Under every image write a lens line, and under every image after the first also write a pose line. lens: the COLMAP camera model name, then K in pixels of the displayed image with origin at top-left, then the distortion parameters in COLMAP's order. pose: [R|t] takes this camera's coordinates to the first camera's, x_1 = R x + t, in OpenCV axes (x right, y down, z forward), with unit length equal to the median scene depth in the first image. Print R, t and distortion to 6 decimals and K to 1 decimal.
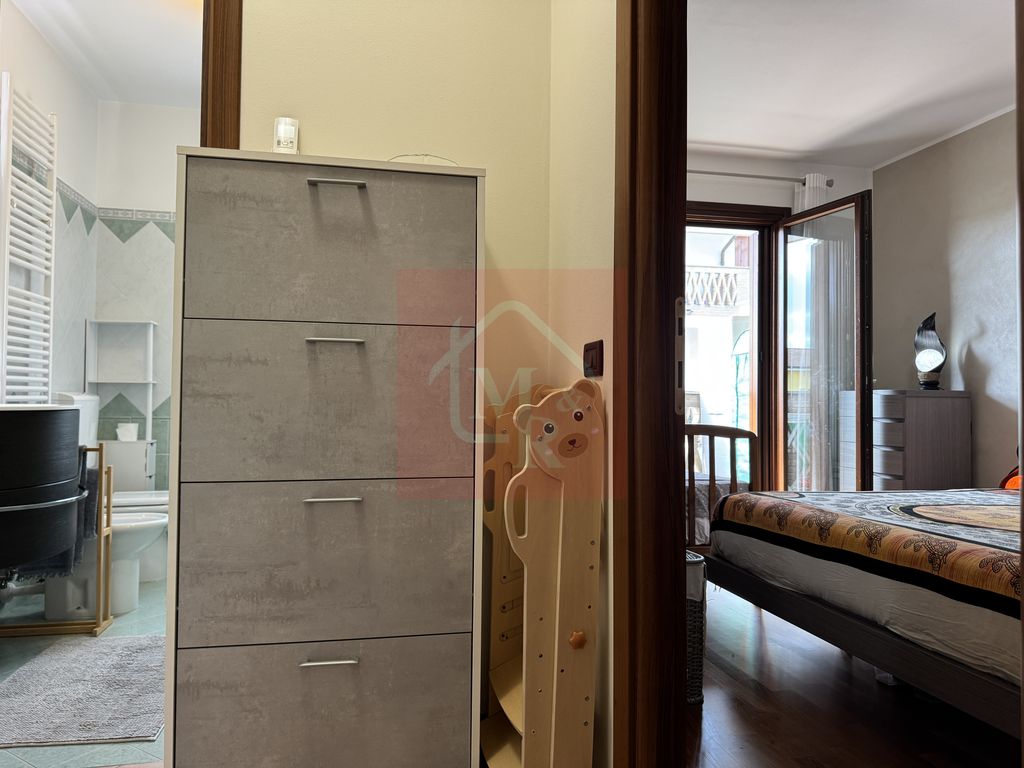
lens RADIAL K [[725.3, 0, 498.1], [0, 725.3, 382.0], [0, 0, 1]] dist [0.046748, -0.077423]
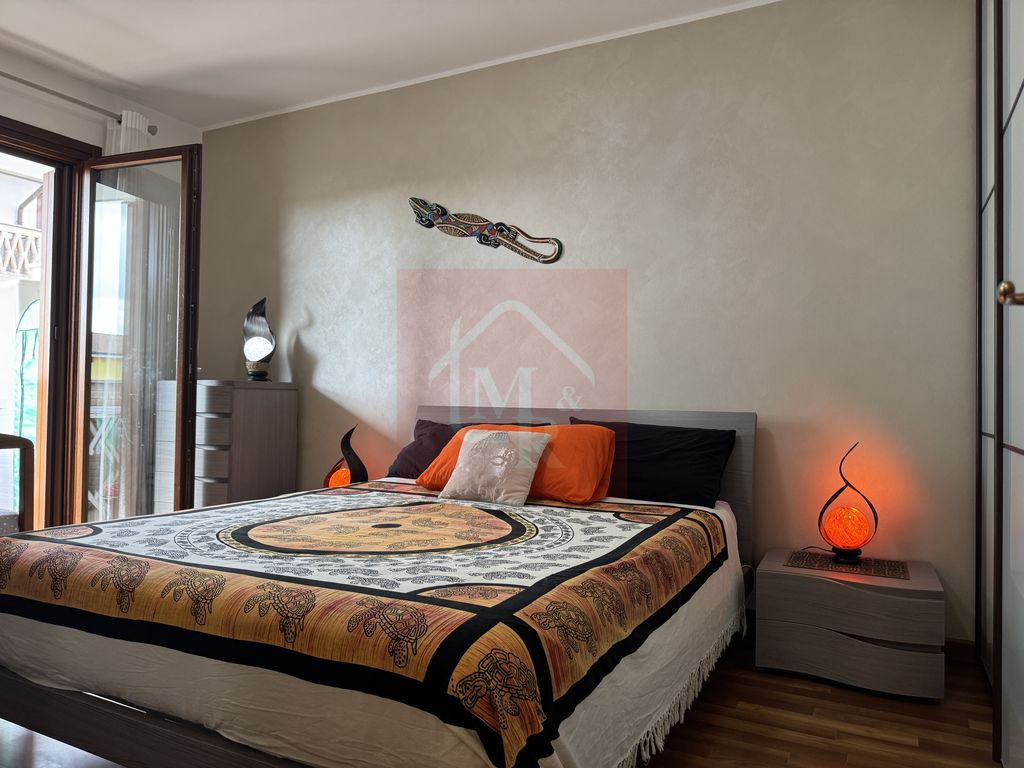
lens RADIAL K [[716.1, 0, 526.4], [0, 716.1, 385.4], [0, 0, 1]] dist [0.018259, -0.031211]
pose [[0.613353, 0.013923, 0.789686, 0.087374], [-0.028765, 0.999575, 0.004718, 0.002077], [-0.789285, -0.025609, 0.613493, 0.183020]]
